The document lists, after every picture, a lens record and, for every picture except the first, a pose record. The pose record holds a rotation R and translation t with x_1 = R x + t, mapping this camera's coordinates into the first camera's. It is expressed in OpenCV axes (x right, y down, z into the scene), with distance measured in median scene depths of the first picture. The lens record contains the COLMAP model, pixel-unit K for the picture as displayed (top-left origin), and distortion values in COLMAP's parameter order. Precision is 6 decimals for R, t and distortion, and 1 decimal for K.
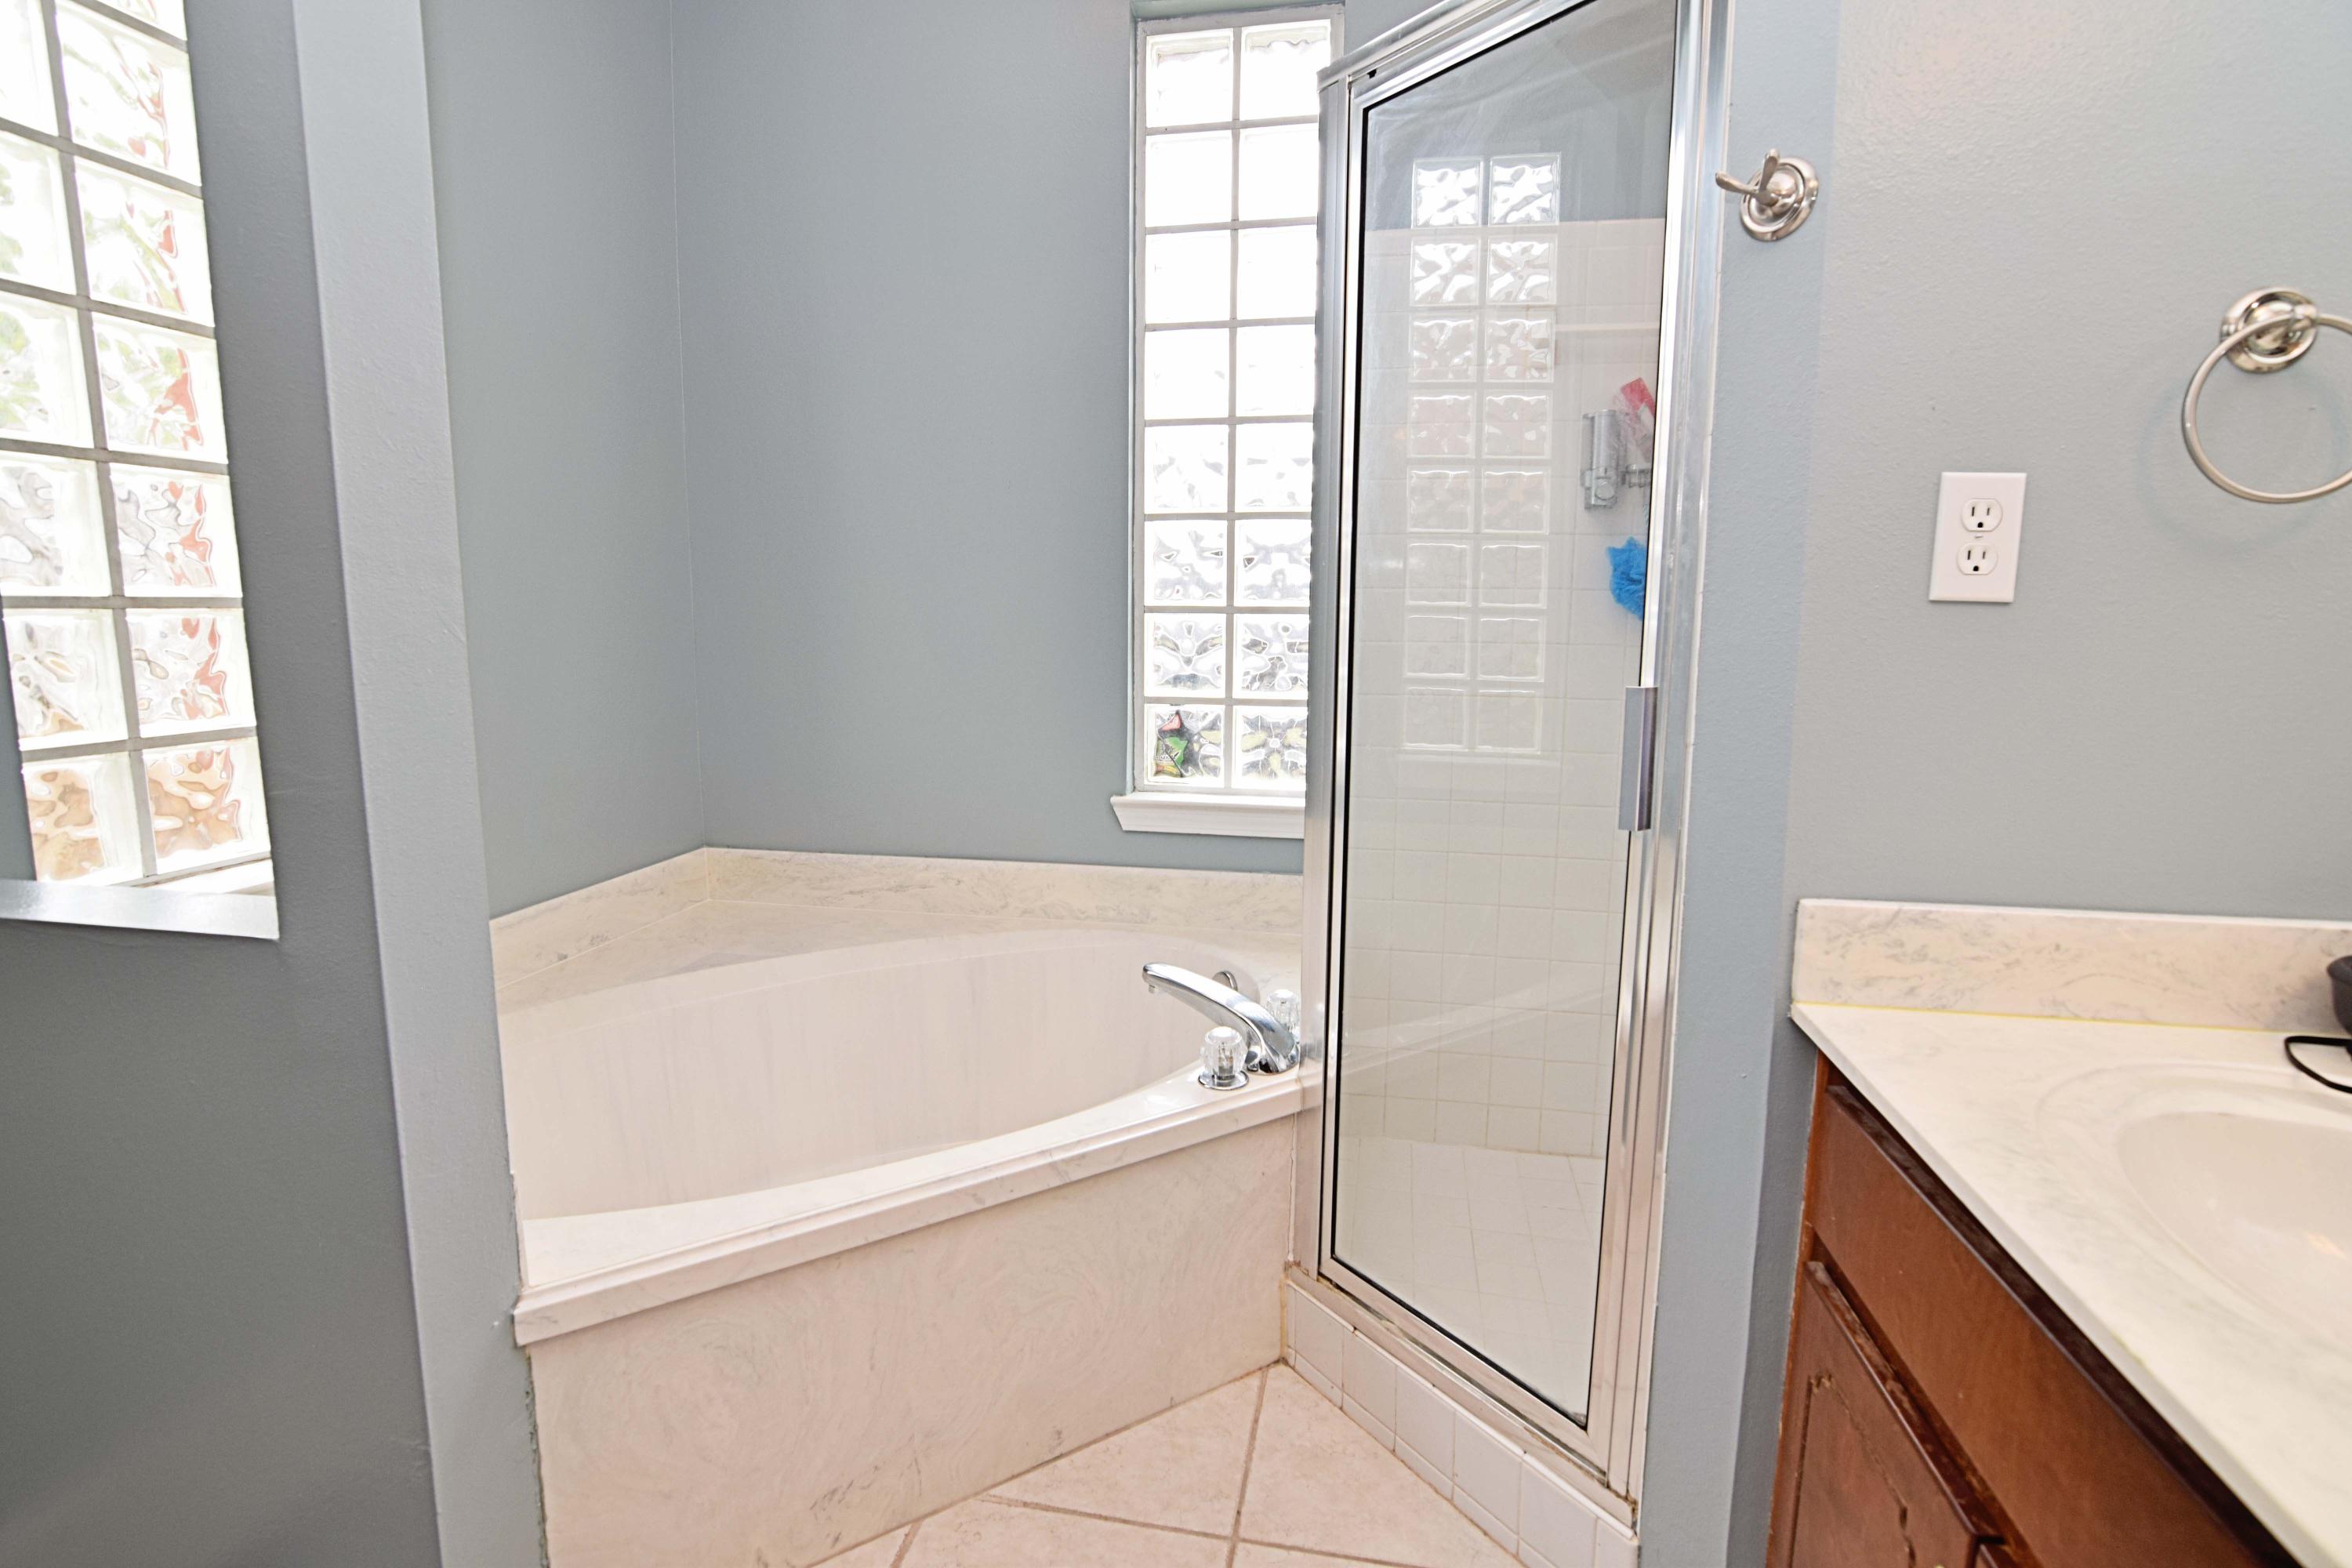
lens RADIAL K [[1146.6, 0, 1177.5], [0, 1146.6, 786.5], [0, 0, 1]] dist [-0.024453, 0.002393]
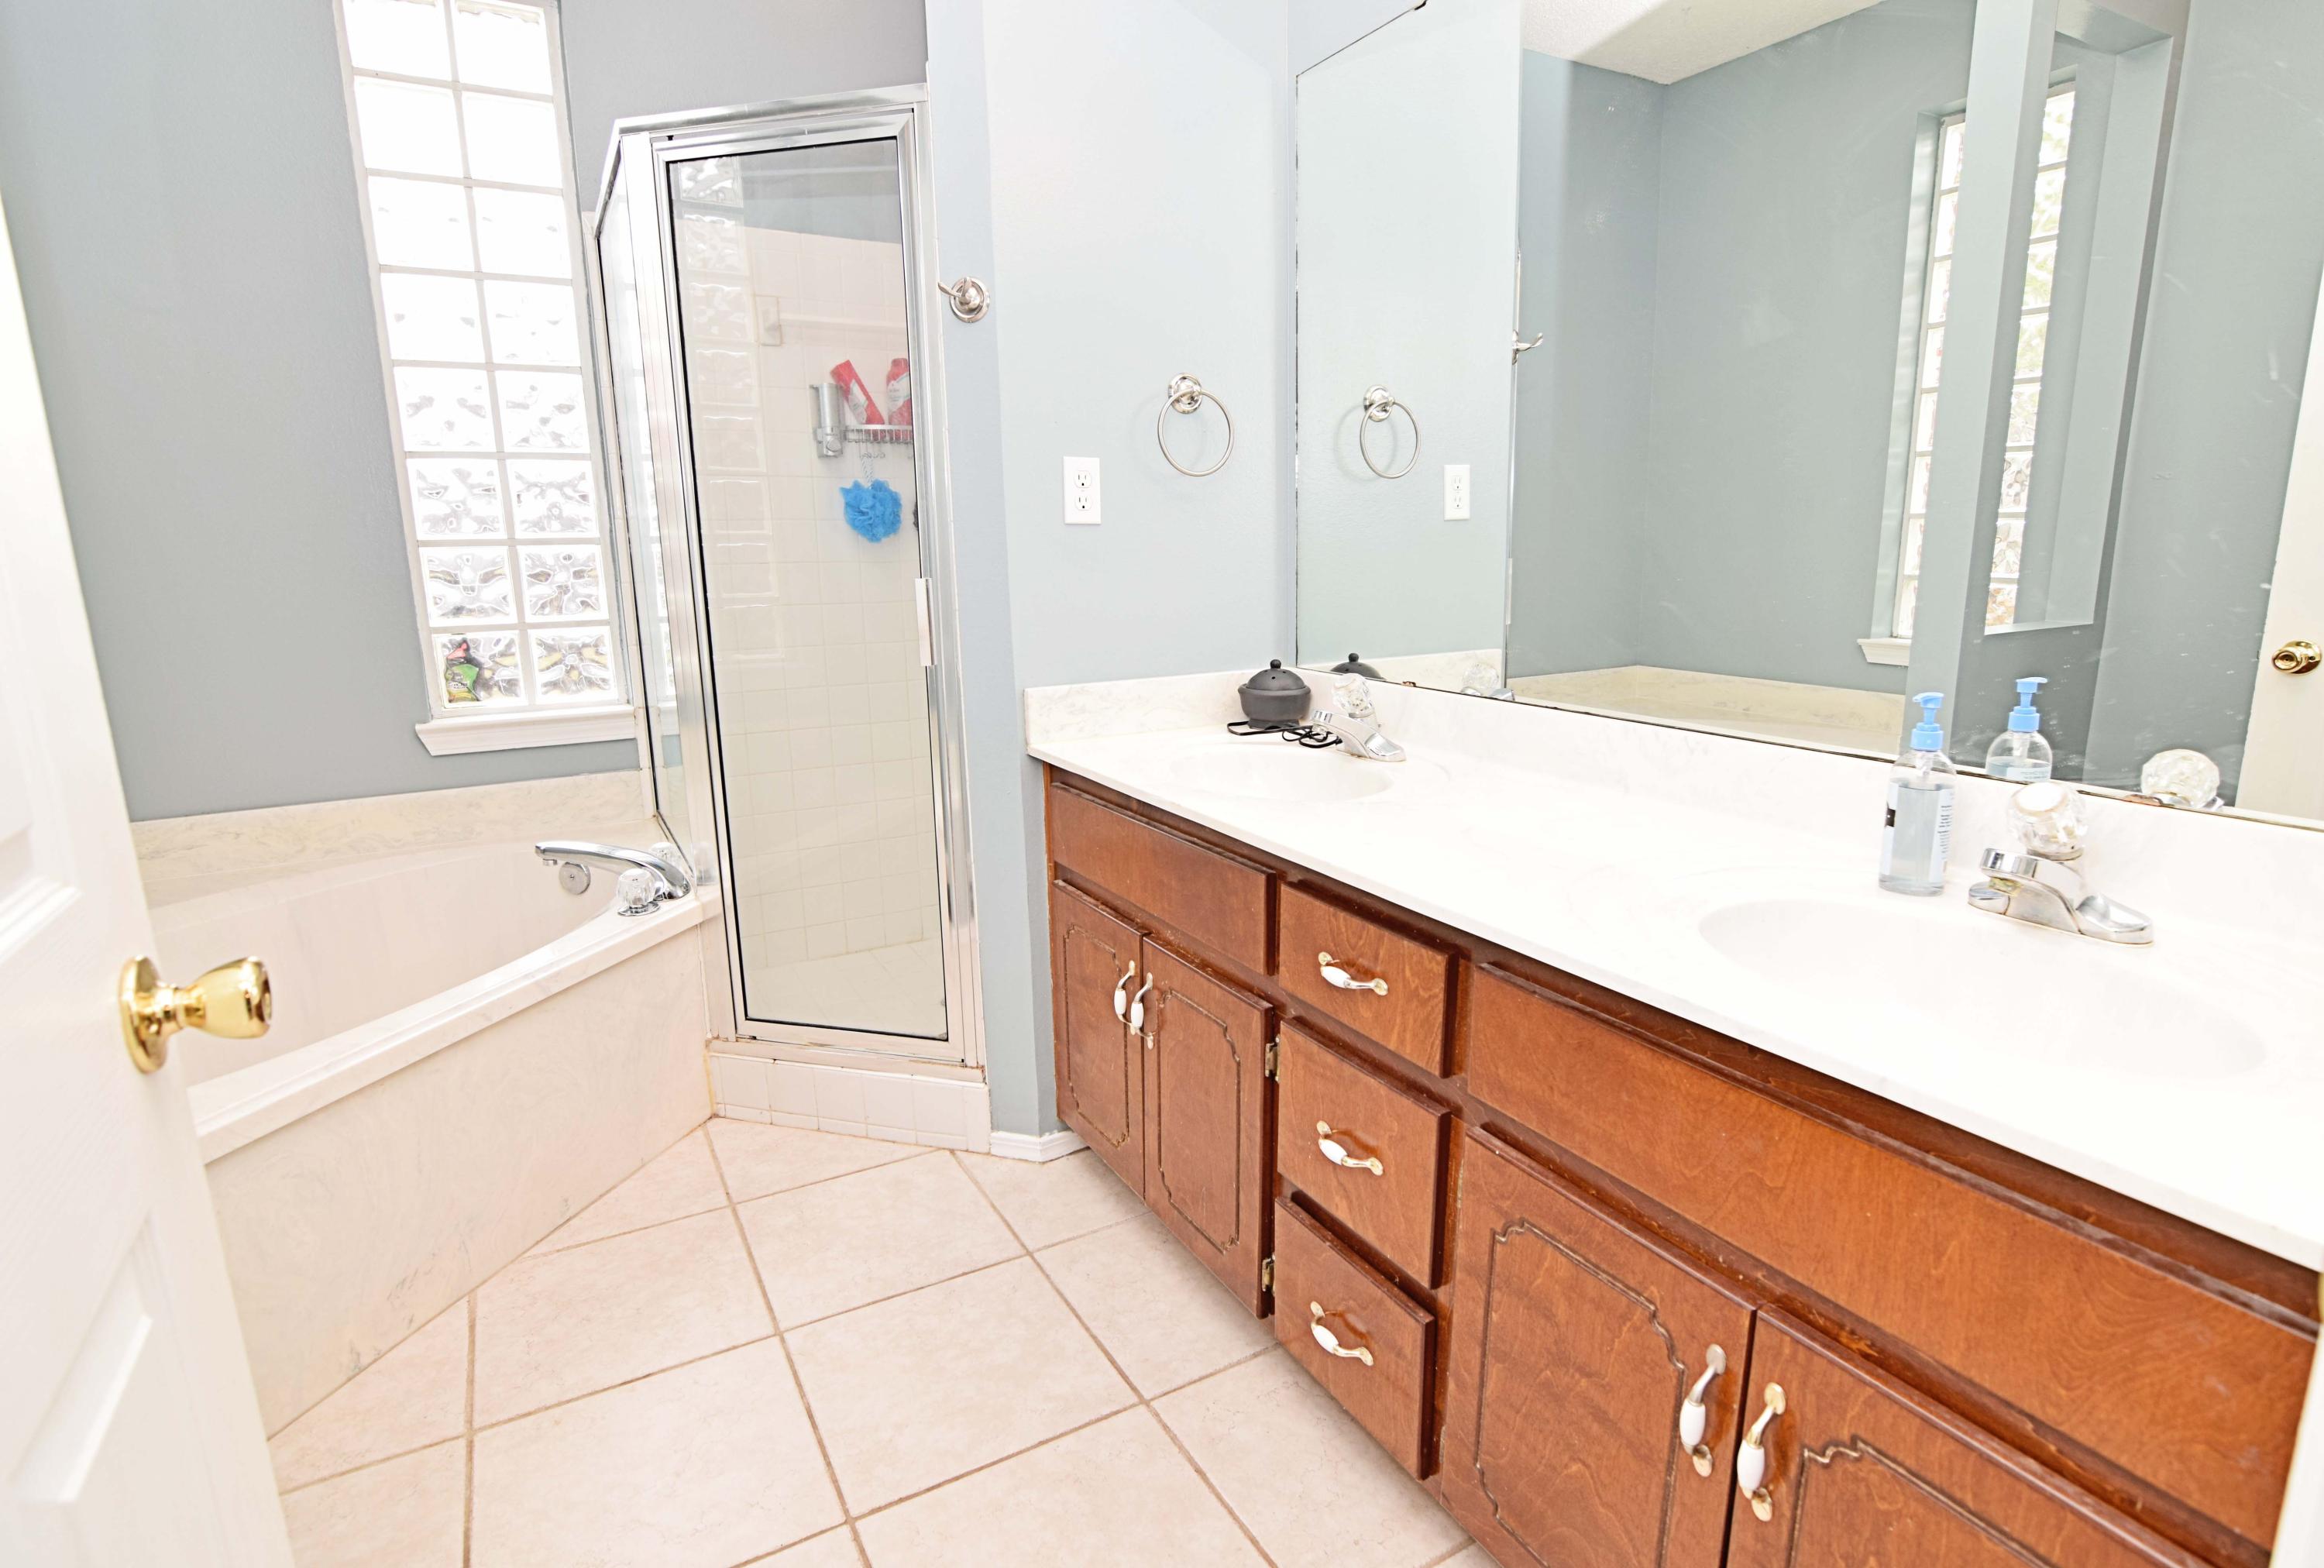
lens RADIAL K [[1133.0, 0, 1164.1], [0, 1133.0, 778.4], [0, 0, 1]] dist [-0.024453, 0.002393]
pose [[0.768676, -0.150002, 0.621802, -0.181828], [0.114215, 0.988679, 0.097312, 0.036973], [-0.629359, -0.003782, 0.777106, -0.233887]]
